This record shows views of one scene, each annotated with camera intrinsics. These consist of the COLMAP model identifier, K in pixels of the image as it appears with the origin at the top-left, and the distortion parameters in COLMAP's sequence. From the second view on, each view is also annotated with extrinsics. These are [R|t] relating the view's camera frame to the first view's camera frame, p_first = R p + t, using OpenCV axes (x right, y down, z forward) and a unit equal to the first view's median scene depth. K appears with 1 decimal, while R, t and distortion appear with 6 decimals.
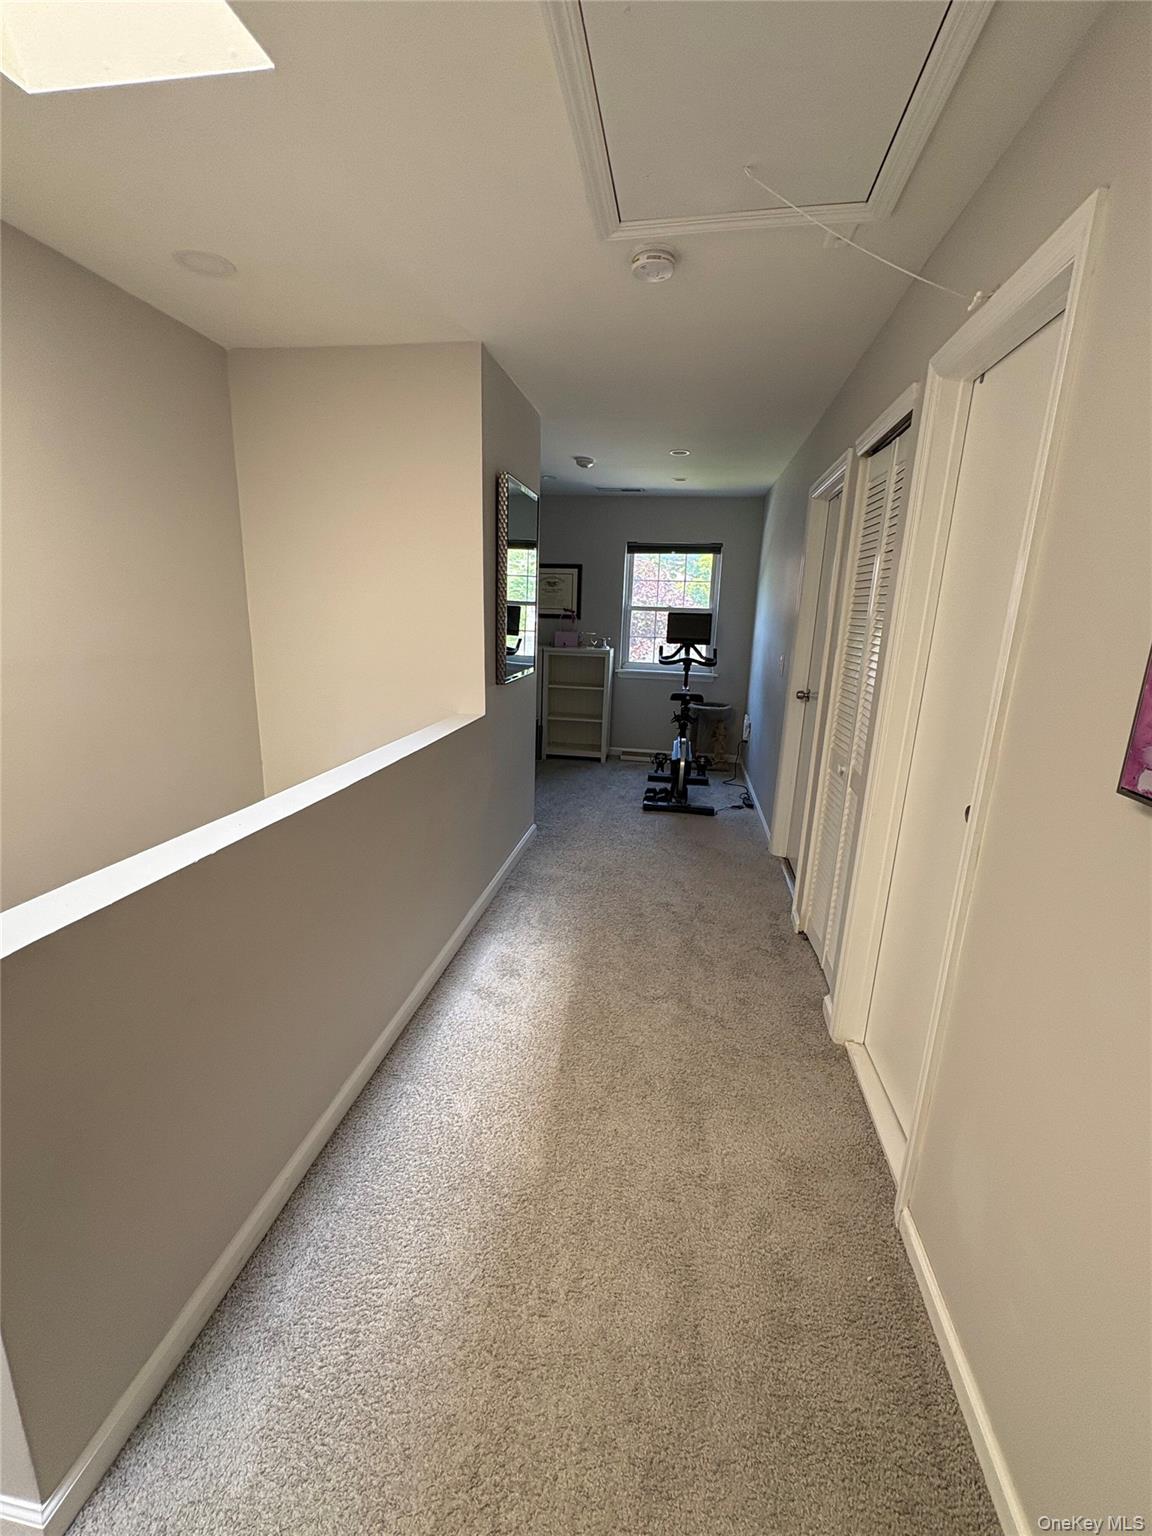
lens RADIAL K [[615.4, 0, 572.8], [0, 615.4, 761.6], [0, 0, 1]] dist [-0.000884, 0.000718]
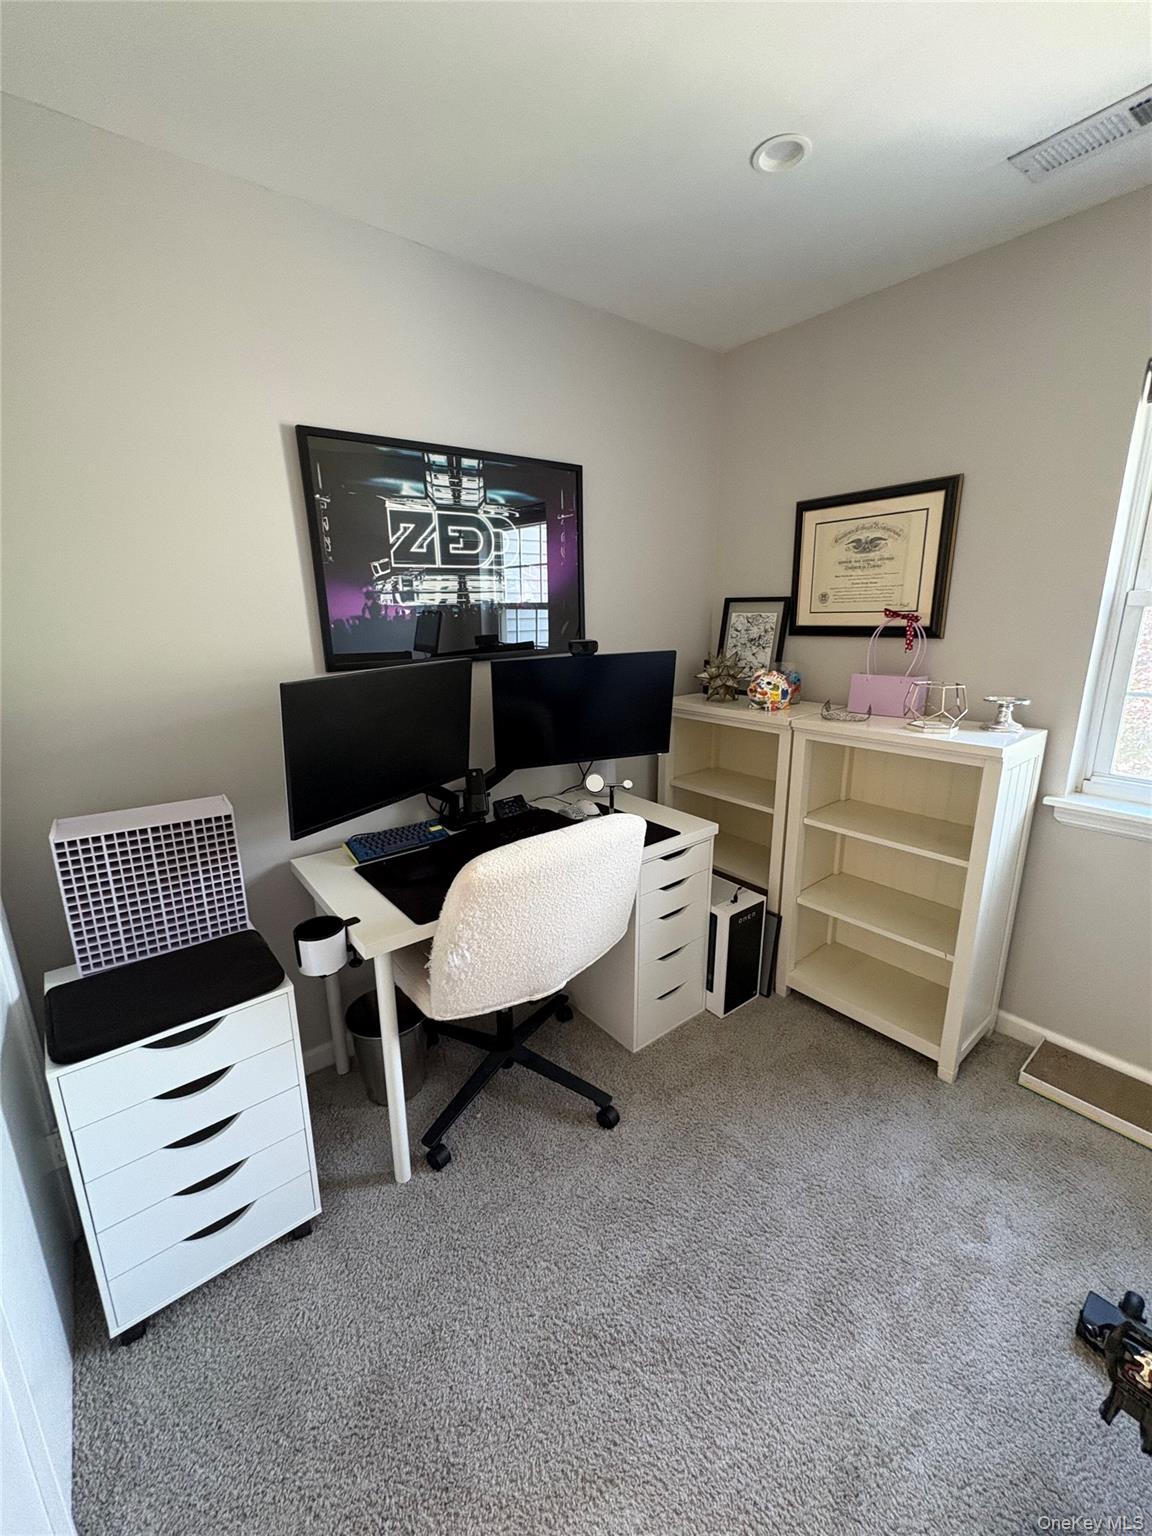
lens RADIAL K [[615.4, 0, 582.8], [0, 615.4, 765.5], [0, 0, 1]] dist [-0.000884, 0.000718]
pose [[0.747813, 0.121596, -0.652679, 0.097215], [-0.134001, 0.990496, 0.031000, -0.146546], [0.650246, 0.064277, 0.757000, 0.619431]]
